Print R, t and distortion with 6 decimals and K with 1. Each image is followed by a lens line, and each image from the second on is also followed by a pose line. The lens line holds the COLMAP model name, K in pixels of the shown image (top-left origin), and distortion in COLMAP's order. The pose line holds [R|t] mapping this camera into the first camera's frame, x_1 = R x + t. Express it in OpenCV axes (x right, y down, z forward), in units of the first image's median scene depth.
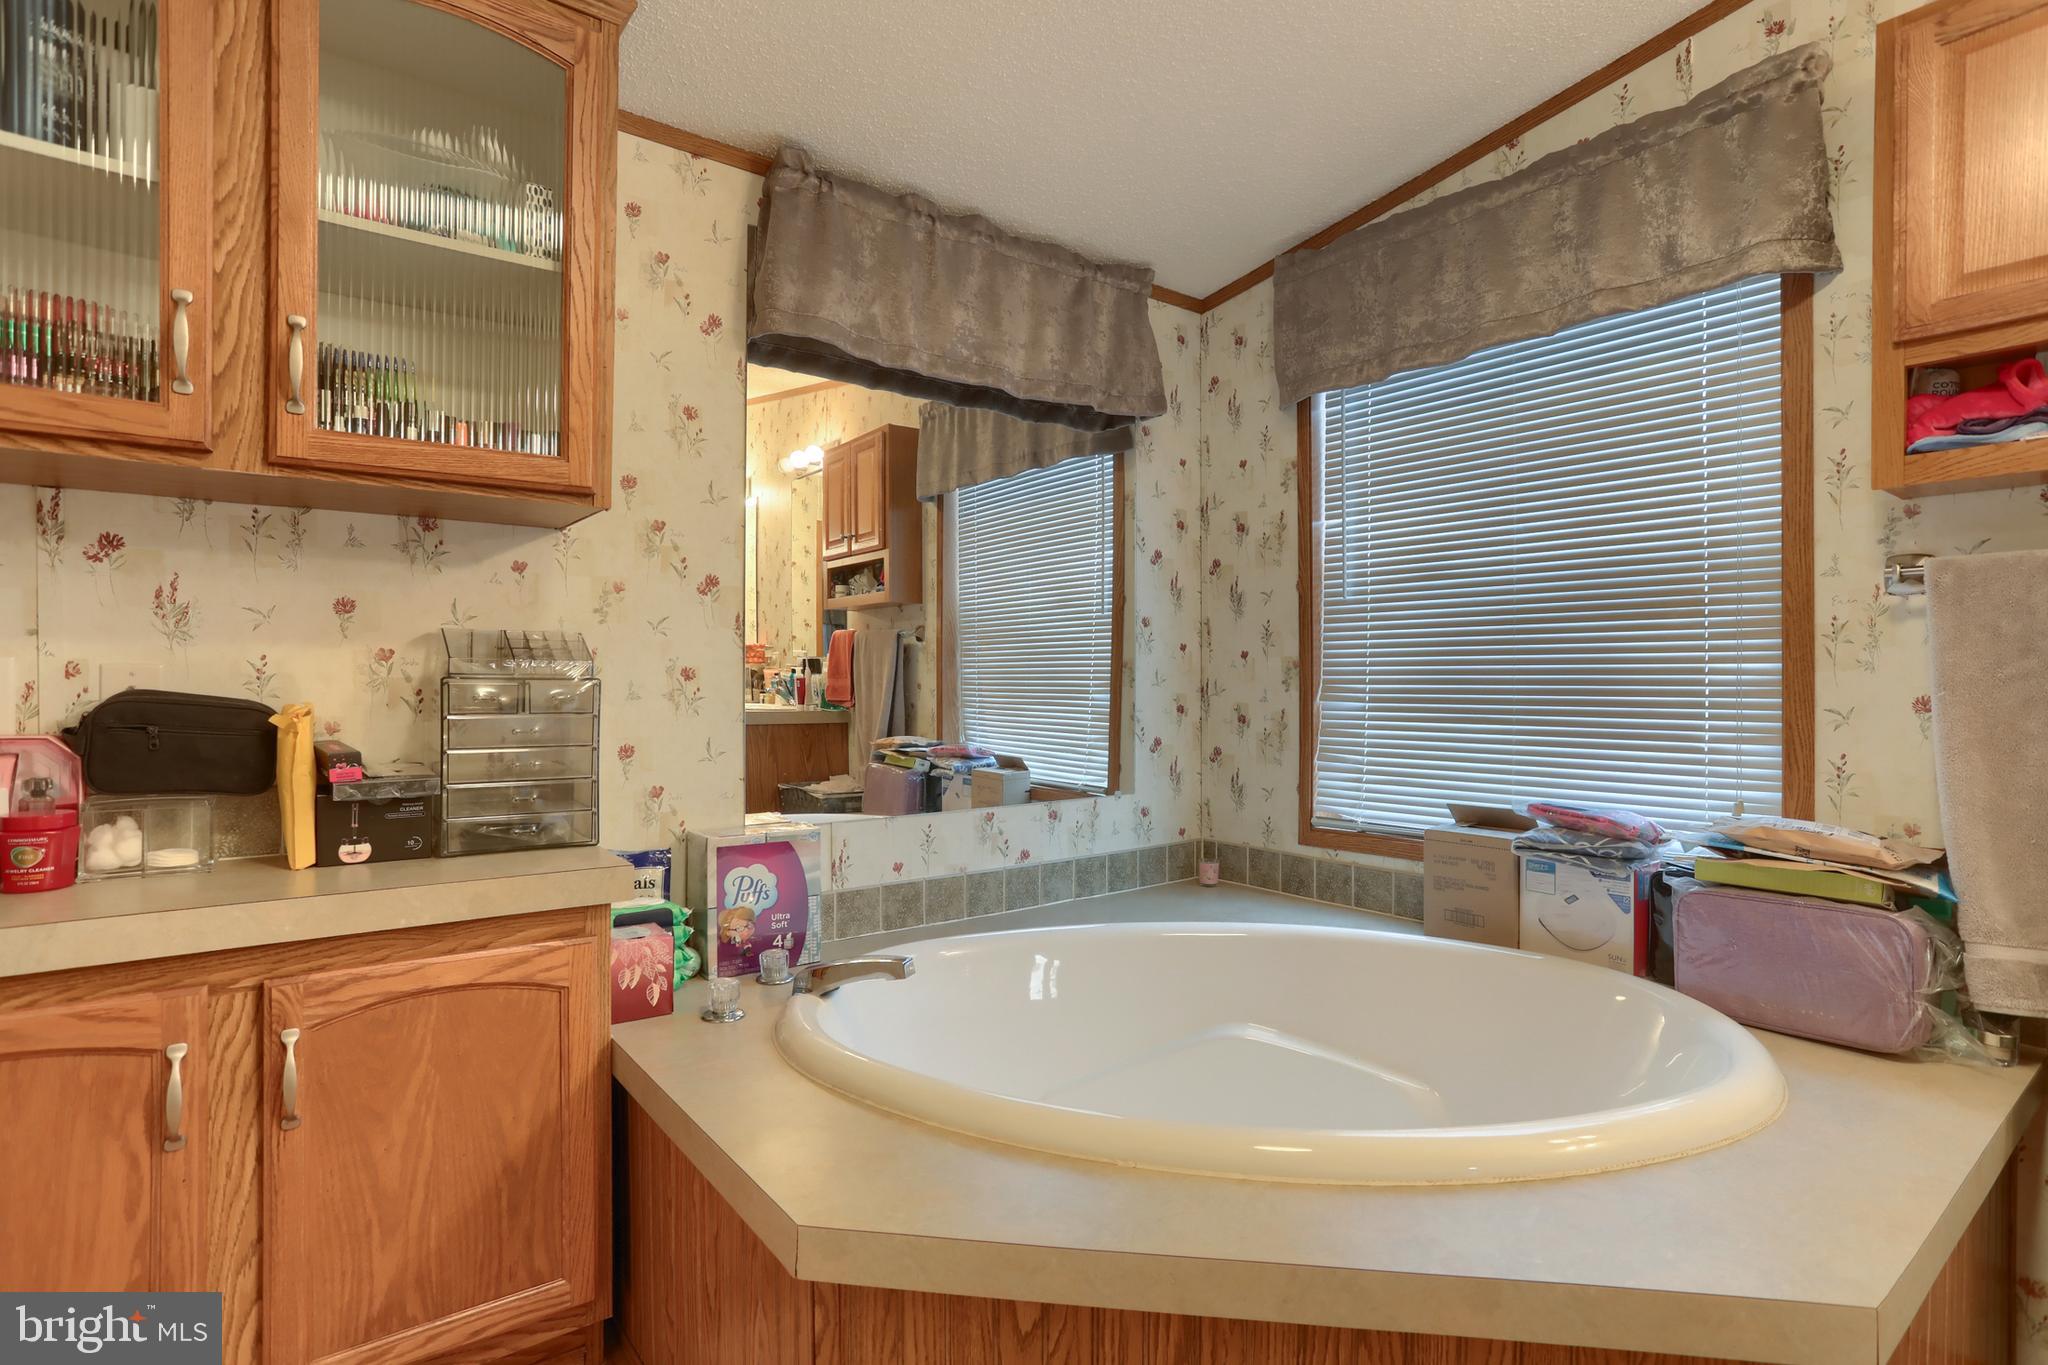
lens RADIAL K [[1017.5, 0, 1028.6], [0, 1017.5, 683.3], [0, 0, 1]] dist [-0.046708, 0.025460]
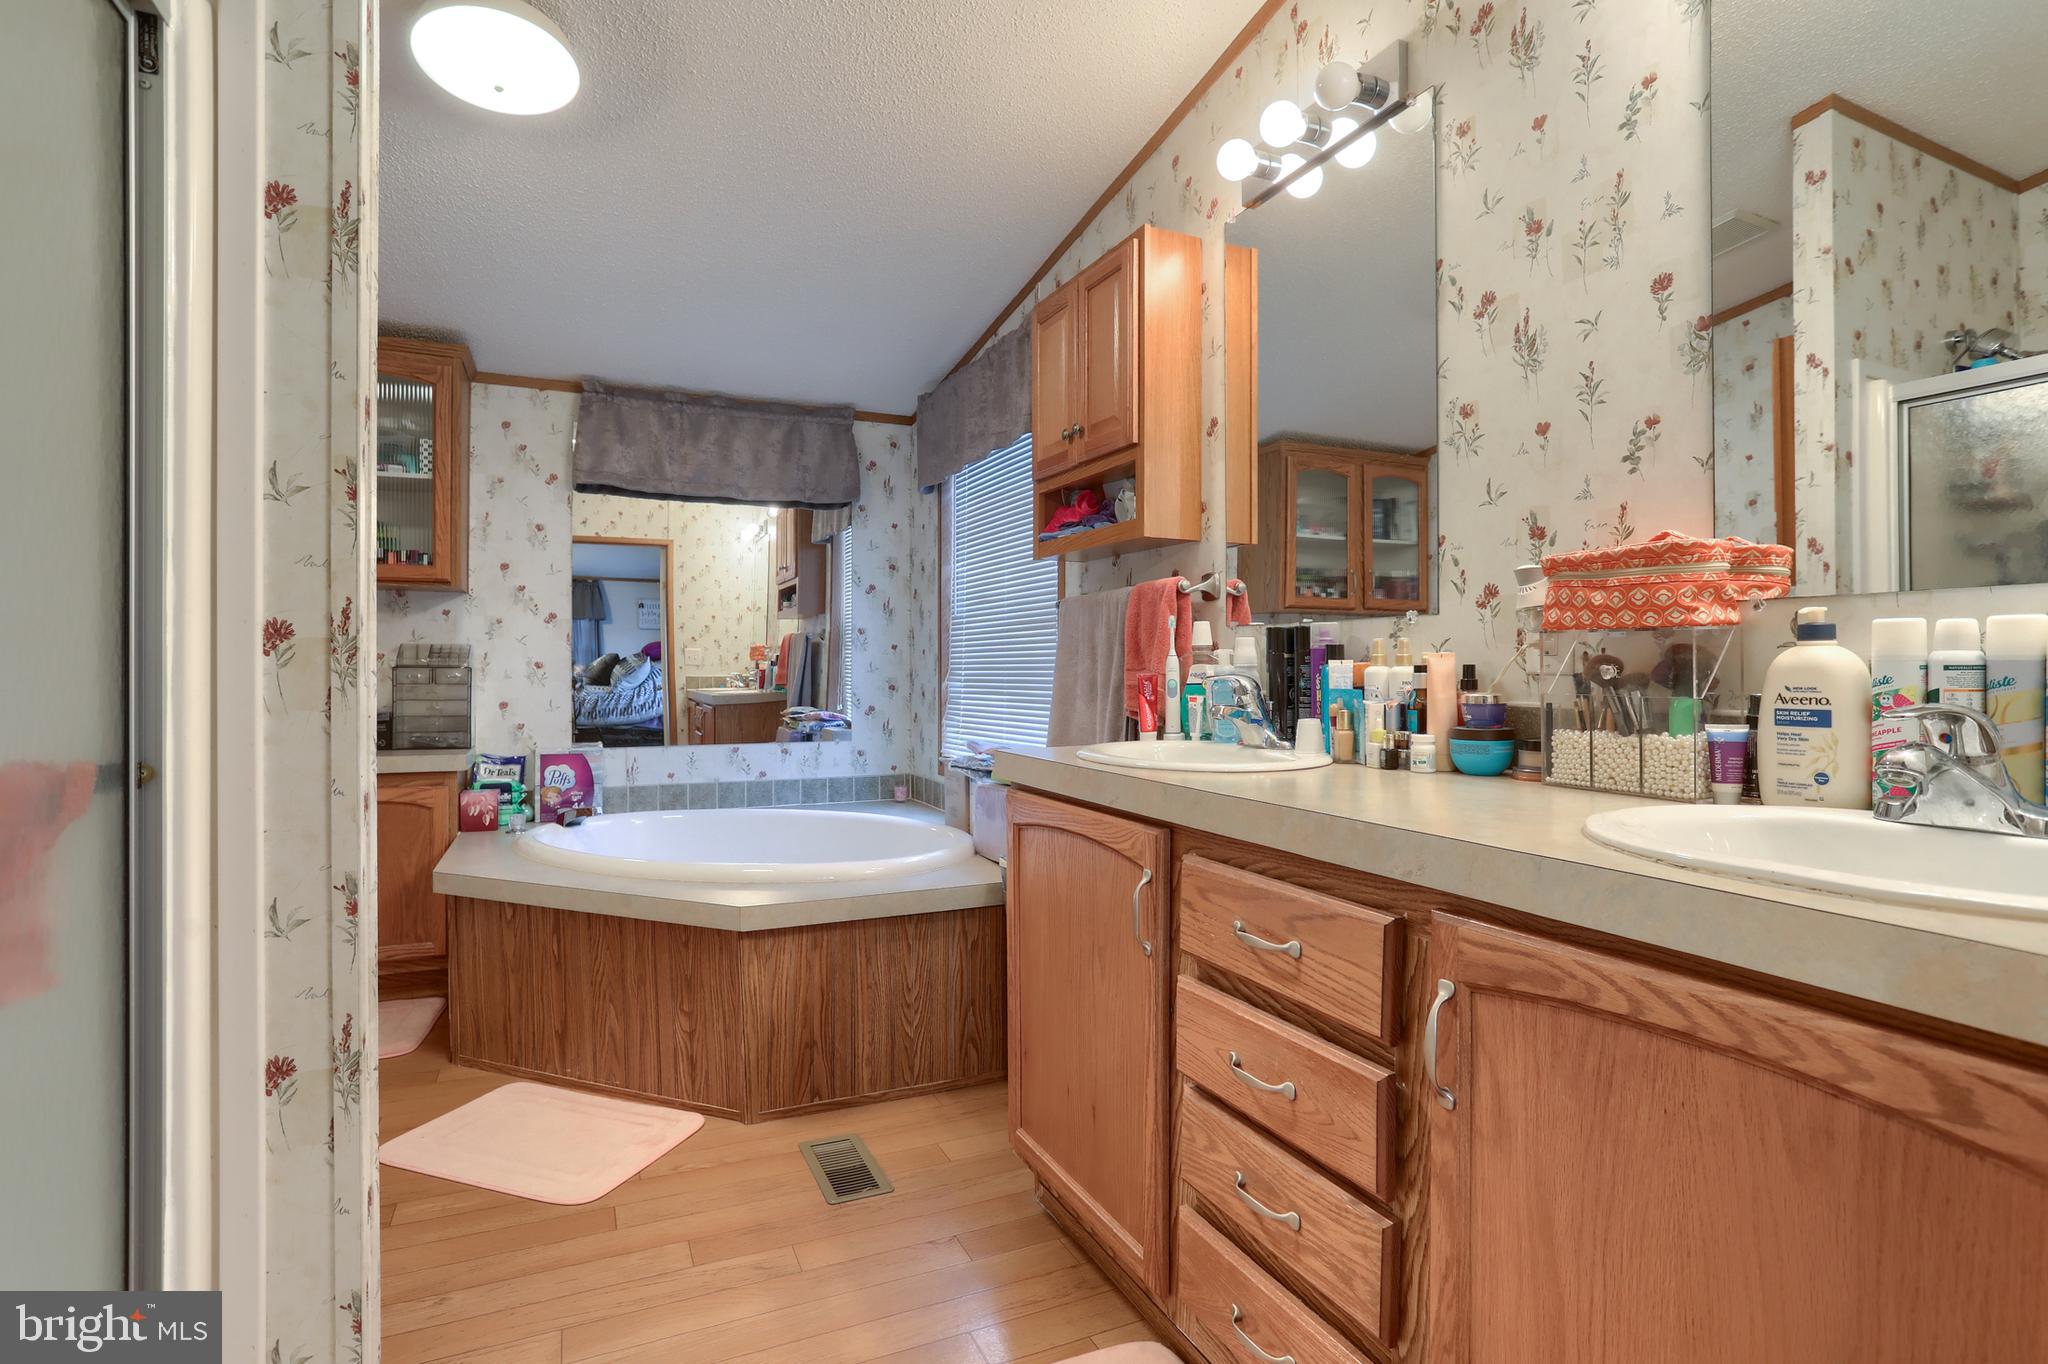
lens RADIAL K [[1017.5, 0, 1018.9], [0, 1017.5, 677.6], [0, 0, 1]] dist [-0.046708, 0.025460]
pose [[0.973827, 0.000665, -0.227292, 0.967323], [0.000225, 0.999992, 0.003889, 0.006713], [0.227293, -0.003838, 0.973819, -0.633939]]
